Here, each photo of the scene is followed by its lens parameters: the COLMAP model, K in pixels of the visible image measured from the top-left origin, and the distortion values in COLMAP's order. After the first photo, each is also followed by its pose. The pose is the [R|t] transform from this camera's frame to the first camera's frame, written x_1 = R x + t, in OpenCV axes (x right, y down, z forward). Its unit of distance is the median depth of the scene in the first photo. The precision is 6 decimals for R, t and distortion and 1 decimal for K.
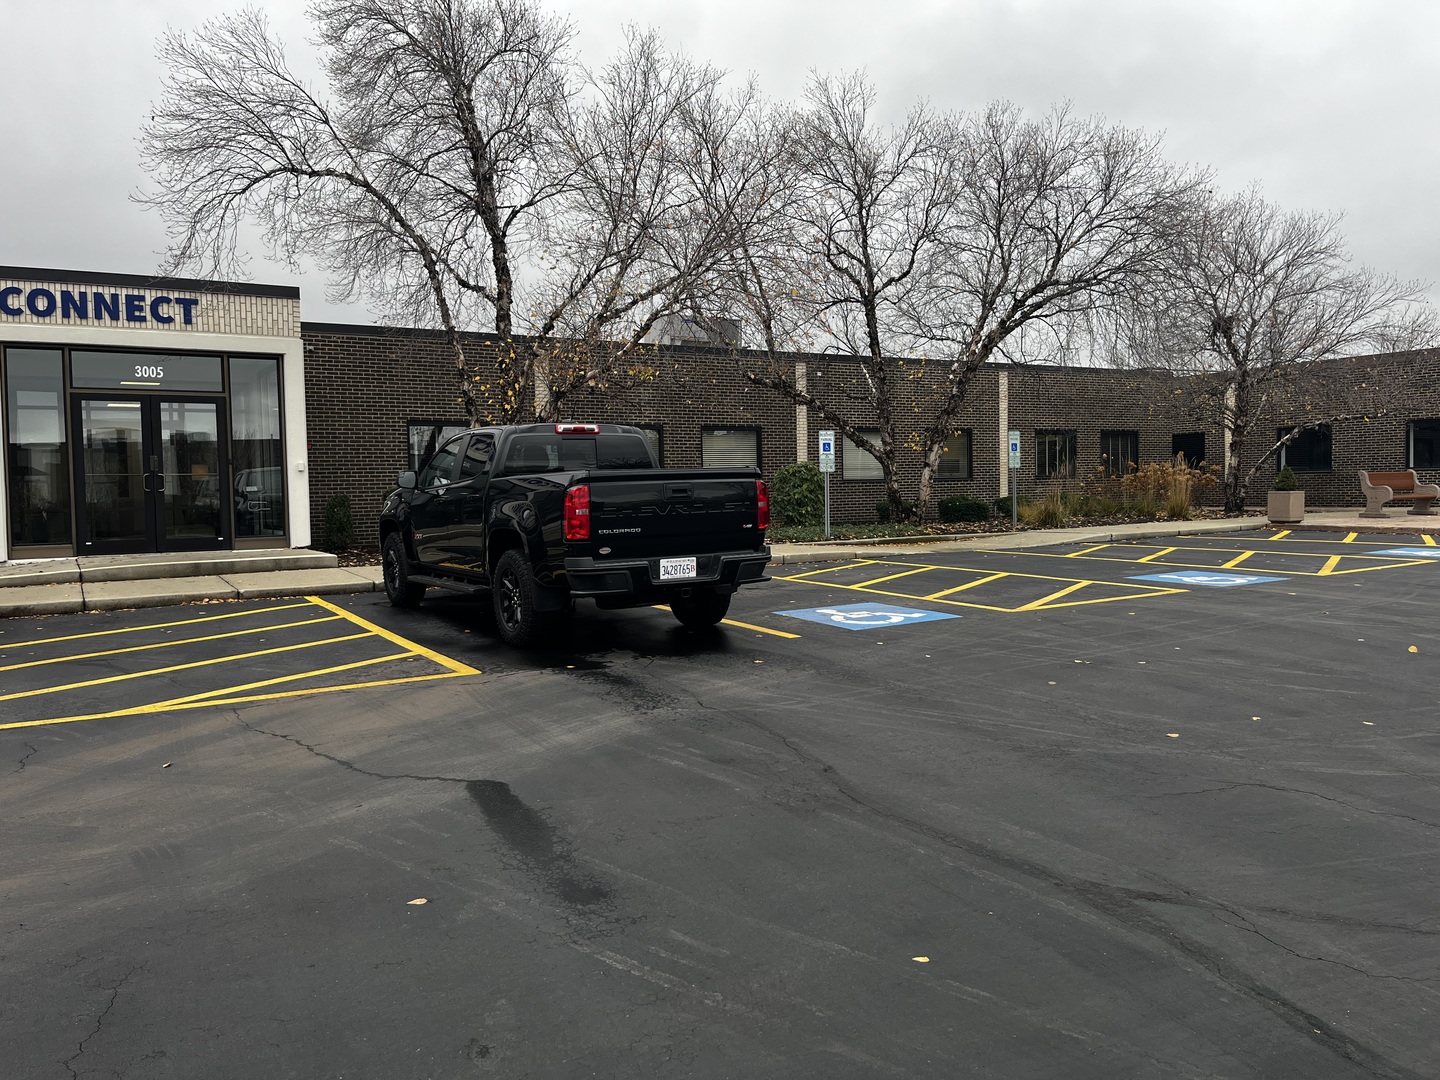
lens RADIAL K [[1102.7, 0, 720.0], [0, 1102.7, 540.0], [0, 0, 1]] dist [0.058538, -0.072410]
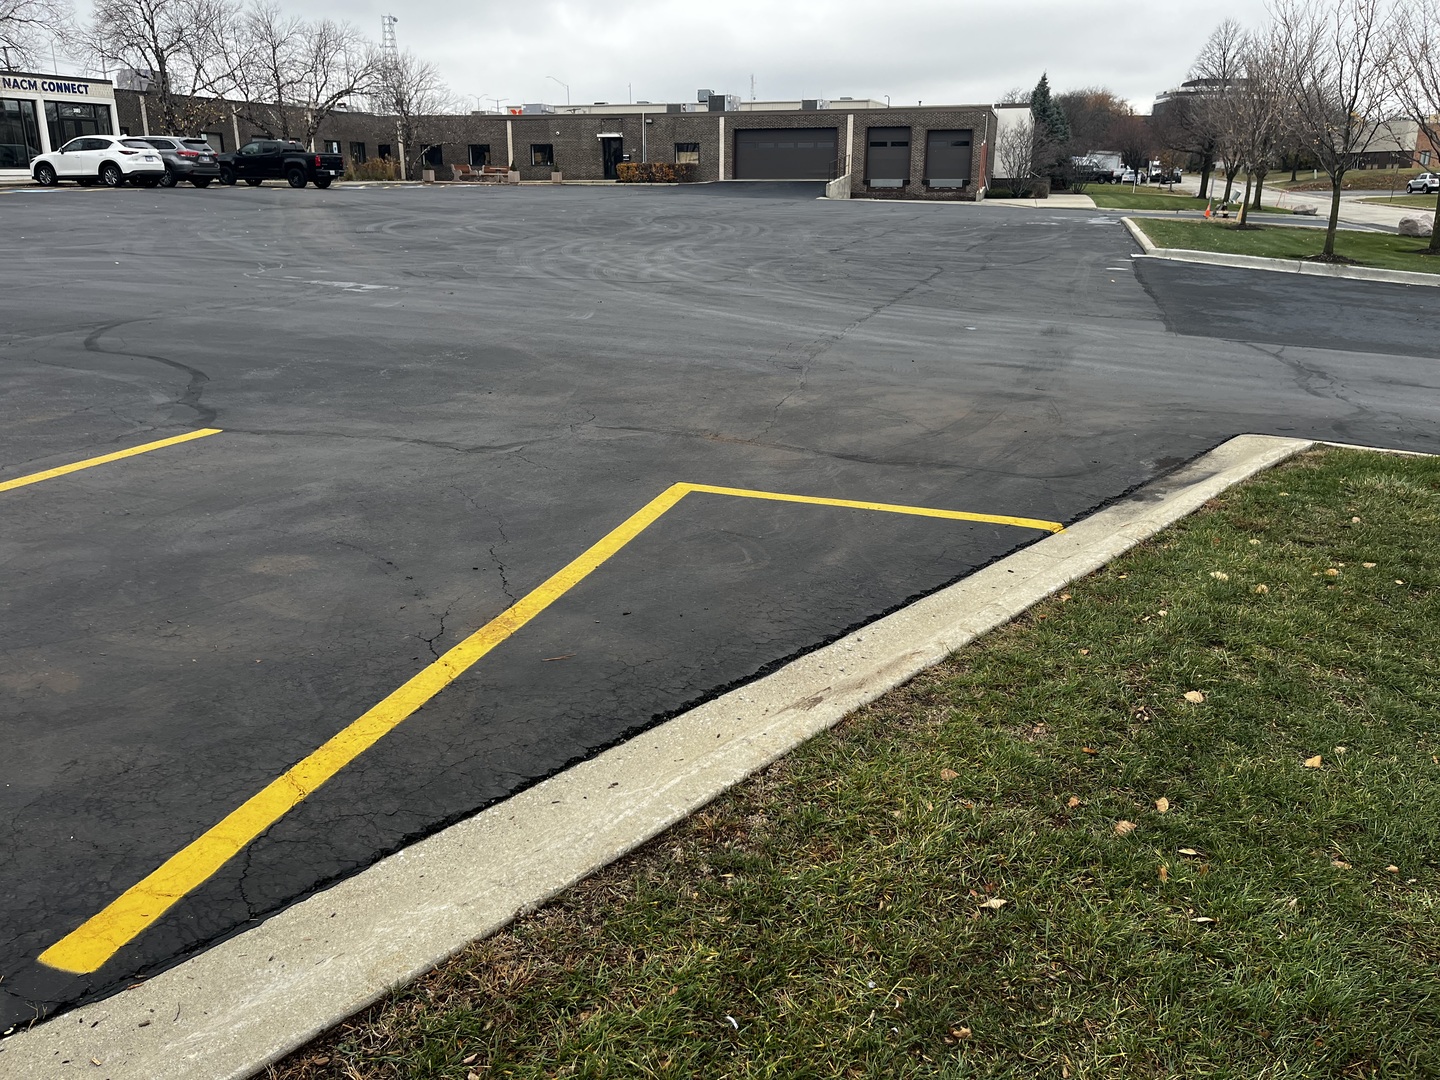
lens RADIAL K [[1102.7, 0, 720.0], [0, 1102.7, 540.0], [0, 0, 1]] dist [0.058538, -0.072410]
pose [[0.748352, -0.173618, 0.640177, -0.843593], [0.001182, 0.965484, 0.260461, 0.115798], [-0.663301, -0.194160, 0.722727, -1.593533]]
